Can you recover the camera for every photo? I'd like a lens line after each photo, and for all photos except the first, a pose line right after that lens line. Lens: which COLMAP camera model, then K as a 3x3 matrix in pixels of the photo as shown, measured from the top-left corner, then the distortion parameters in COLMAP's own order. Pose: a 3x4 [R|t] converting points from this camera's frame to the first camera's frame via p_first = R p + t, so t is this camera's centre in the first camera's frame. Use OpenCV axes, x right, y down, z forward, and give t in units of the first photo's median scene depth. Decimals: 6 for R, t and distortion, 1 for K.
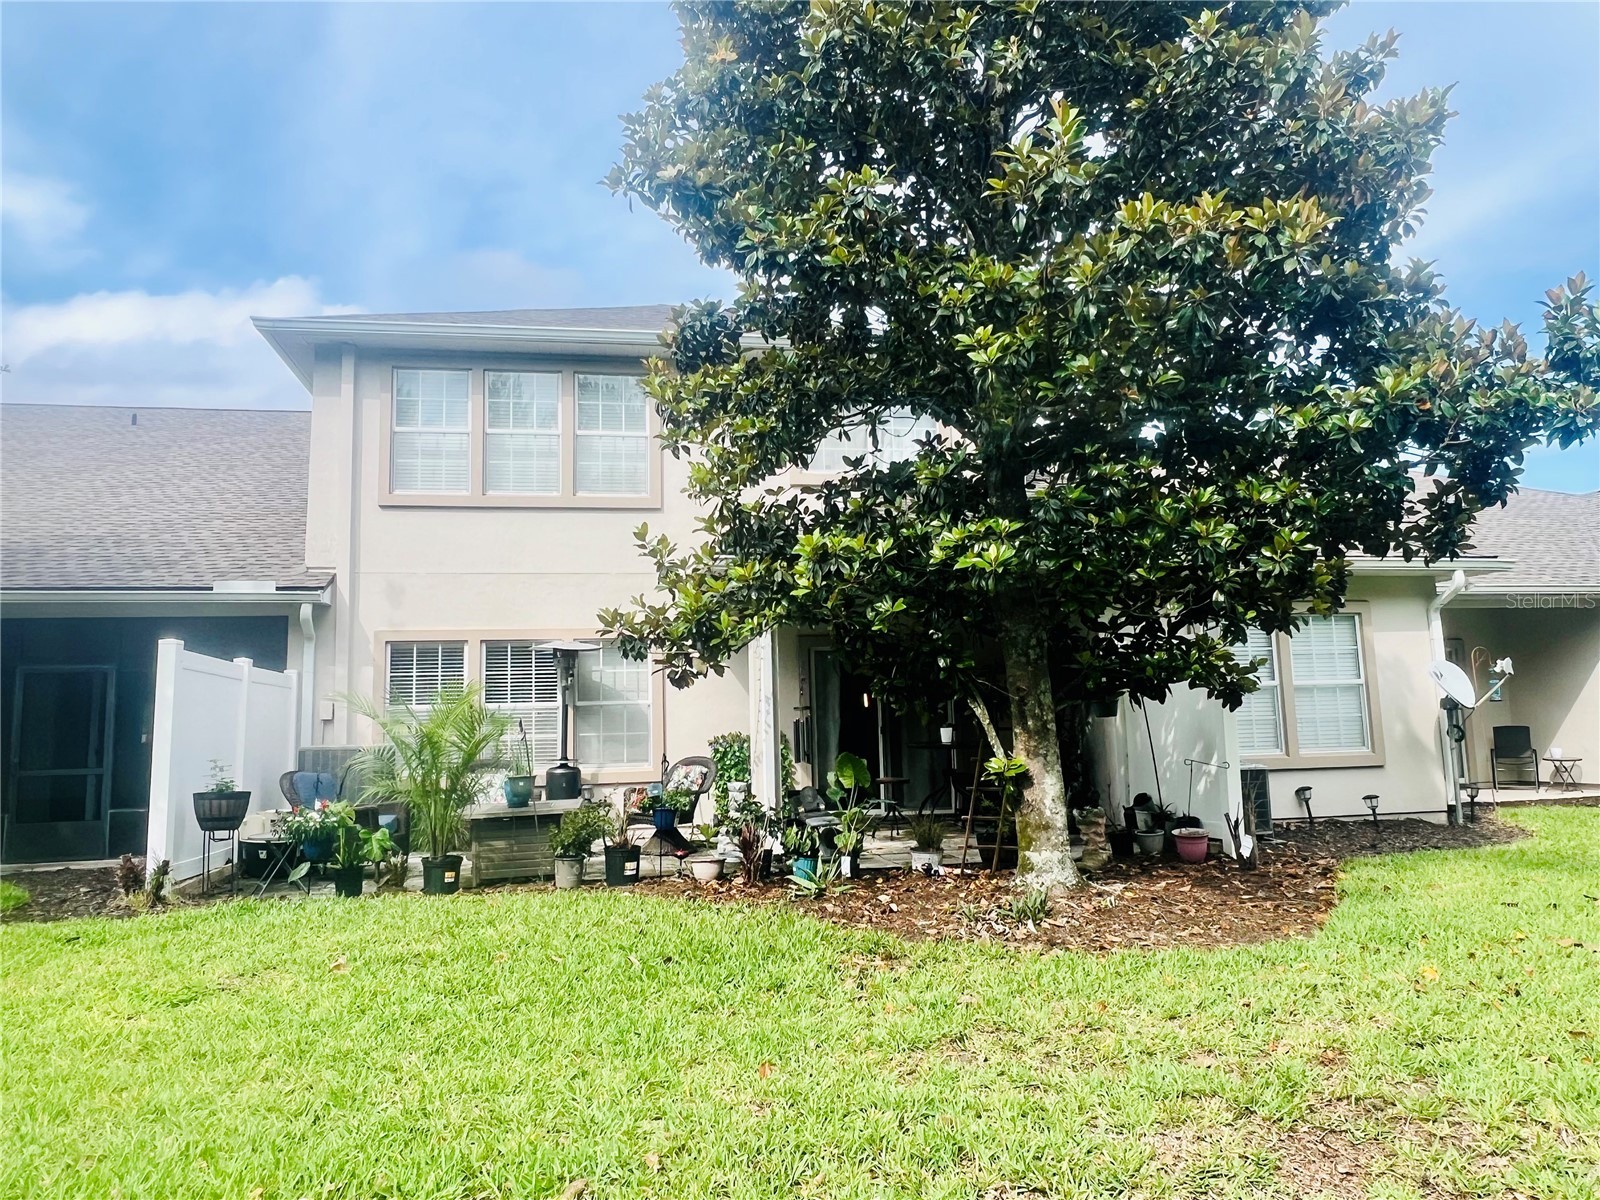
lens RADIAL K [[1058.7, 0, 789.5], [0, 1058.7, 597.0], [0, 0, 1]] dist [-0.002640, 0.000958]
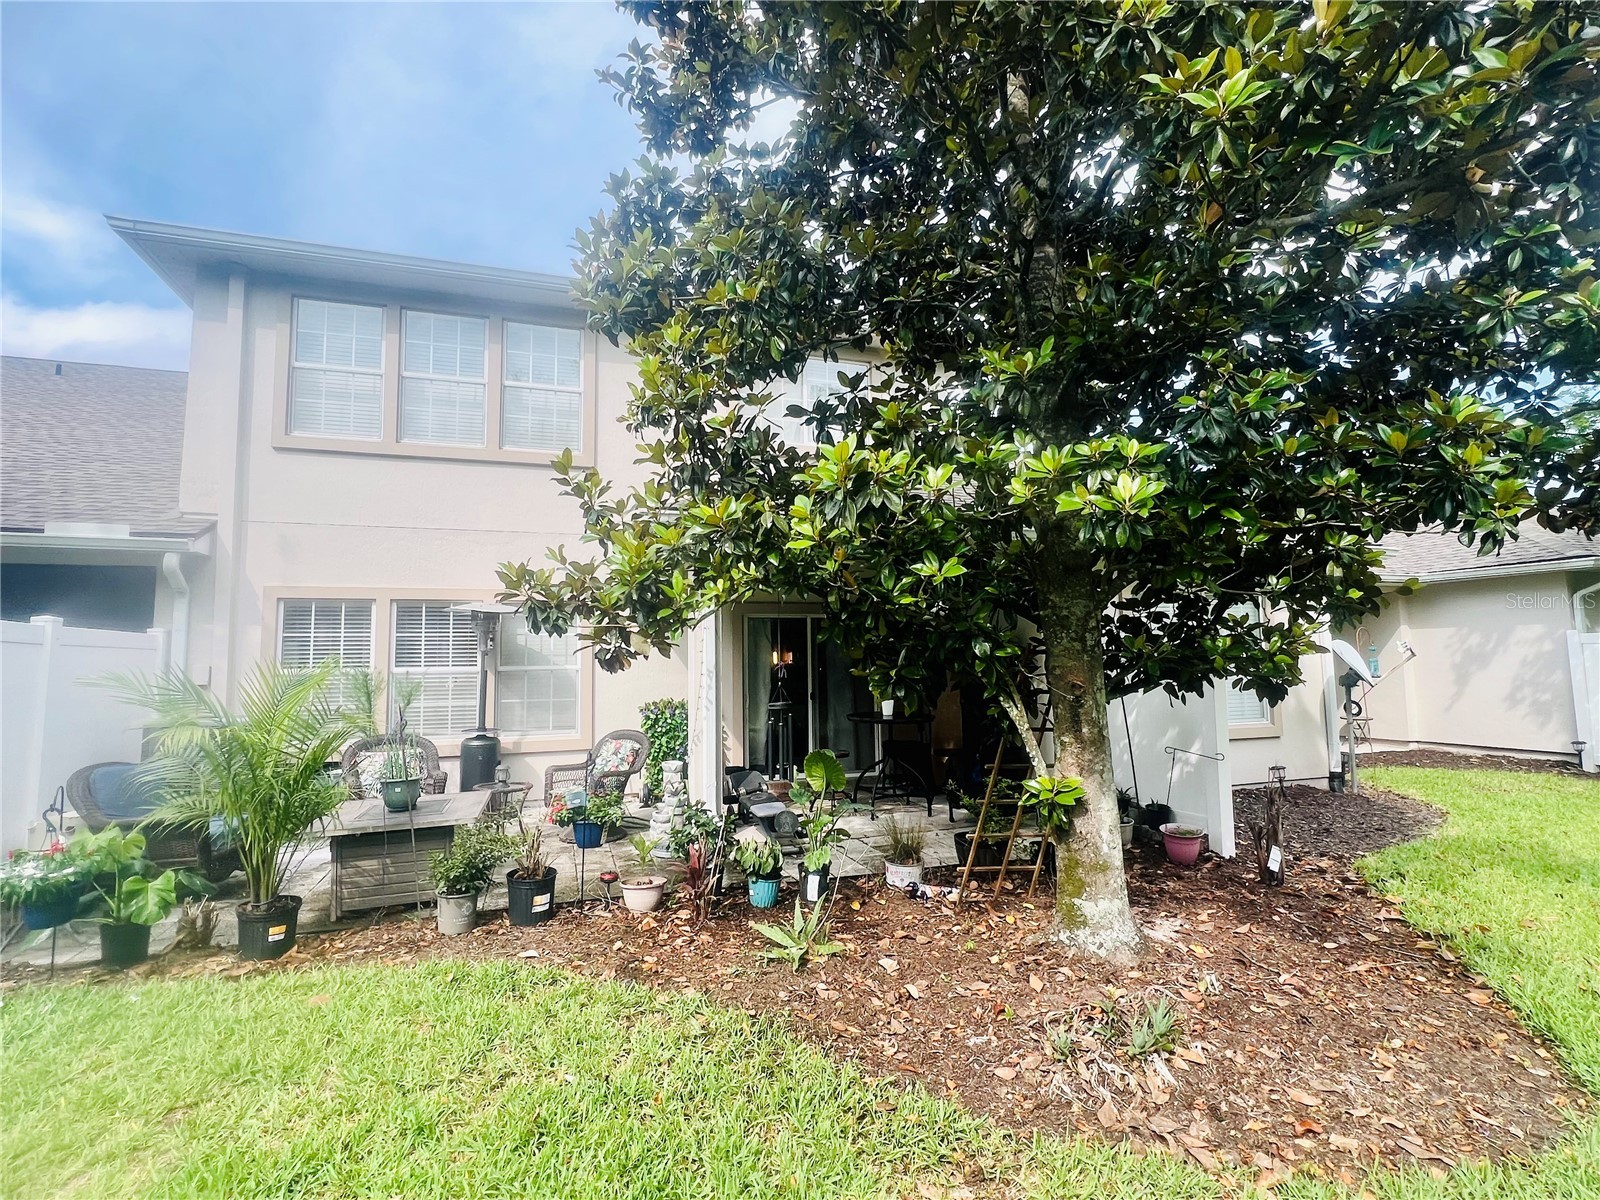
lens RADIAL K [[752.5, 0, 793.4], [0, 752.5, 601.5], [0, 0, 1]] dist [-0.001646, -0.000063]
pose [[0.990364, 0.023491, 0.136482, -0.047857], [-0.028887, 0.998872, 0.037692, 0.011315], [-0.135442, -0.041271, 0.989925, 0.435991]]
